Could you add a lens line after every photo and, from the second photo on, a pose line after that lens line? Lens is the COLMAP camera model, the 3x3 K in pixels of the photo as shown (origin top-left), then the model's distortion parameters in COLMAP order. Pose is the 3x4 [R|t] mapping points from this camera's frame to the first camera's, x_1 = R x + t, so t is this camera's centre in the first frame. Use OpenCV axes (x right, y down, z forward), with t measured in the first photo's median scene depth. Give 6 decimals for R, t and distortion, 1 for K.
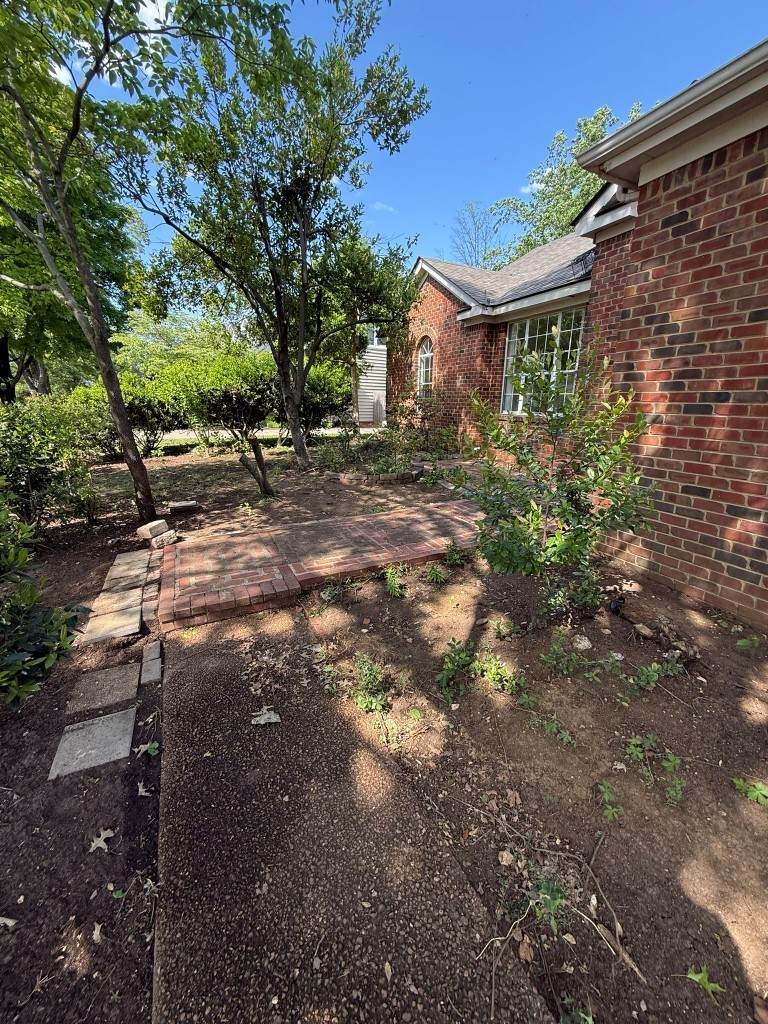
lens RADIAL K [[413.0, 0, 381.3], [0, 413.0, 511.2], [0, 0, 1]] dist [0.033479, 0.000075]
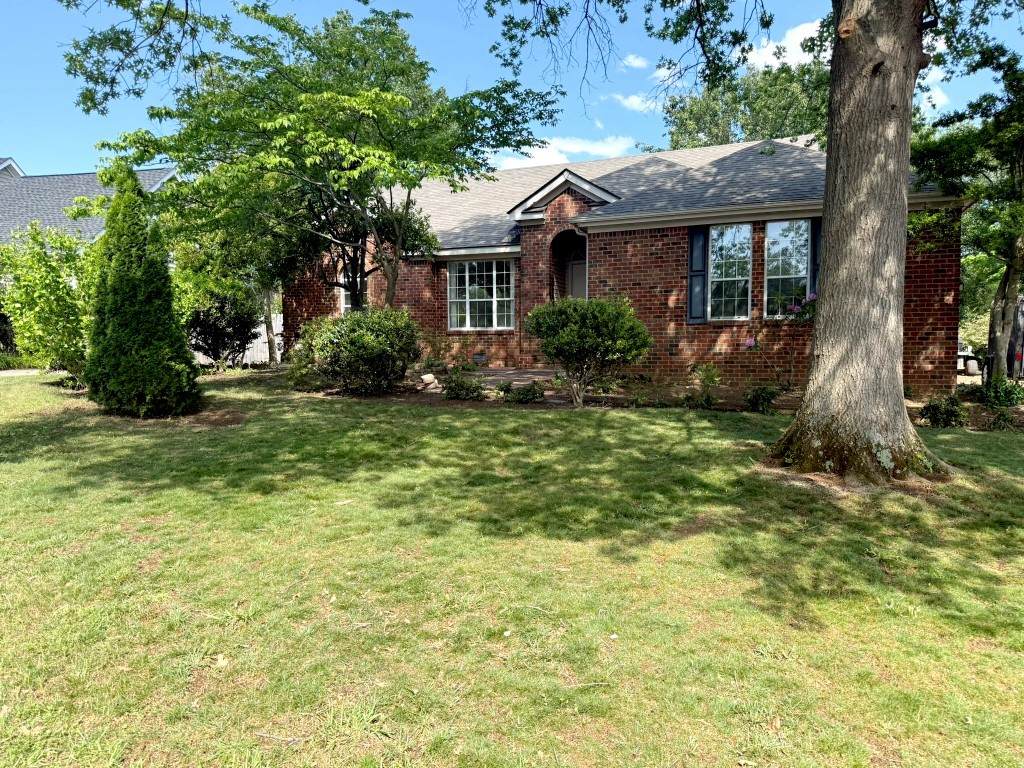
lens RADIAL K [[709.0, 0, 481.6], [0, 709.0, 390.2], [0, 0, 1]] dist [0.042762, -0.024667]
pose [[0.767922, -0.061700, 0.637565, -1.253752], [0.180516, 0.975852, -0.122987, 0.275035], [-0.614581, 0.209535, 0.760517, -0.789246]]
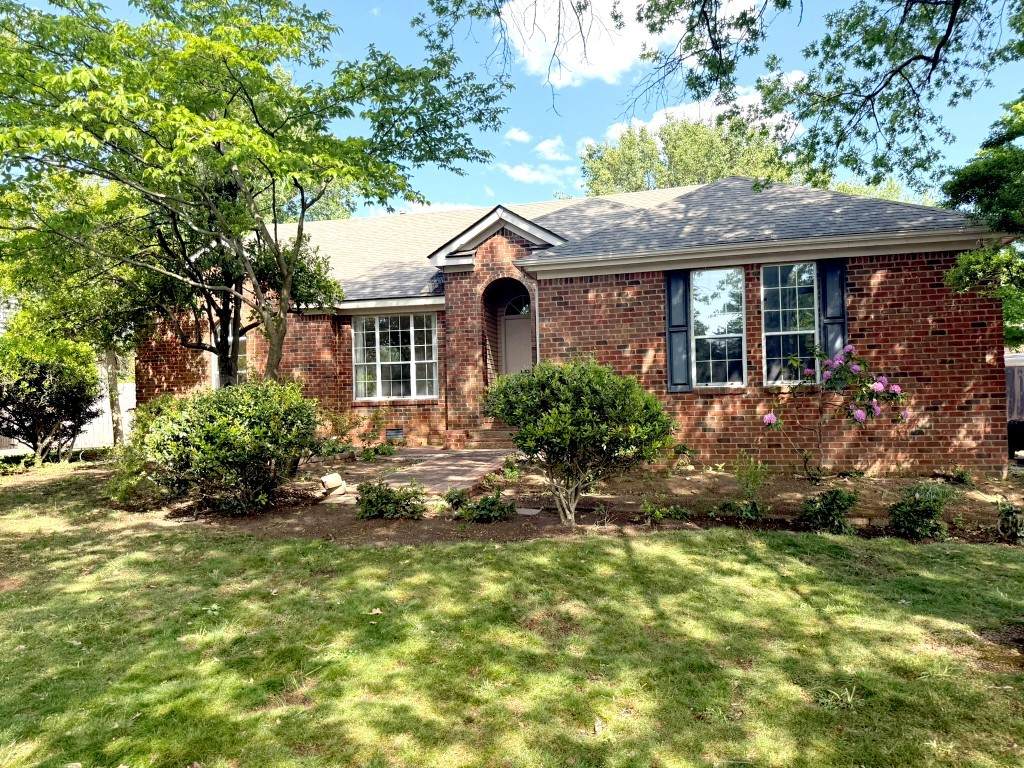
lens RADIAL K [[709.0, 0, 508.8], [0, 709.0, 405.9], [0, 0, 1]] dist [0.042762, -0.024667]
pose [[0.643252, -0.038158, 0.764703, -0.976338], [0.231011, 0.961885, -0.146324, 0.137952], [-0.729973, 0.270778, 0.627549, -0.409653]]
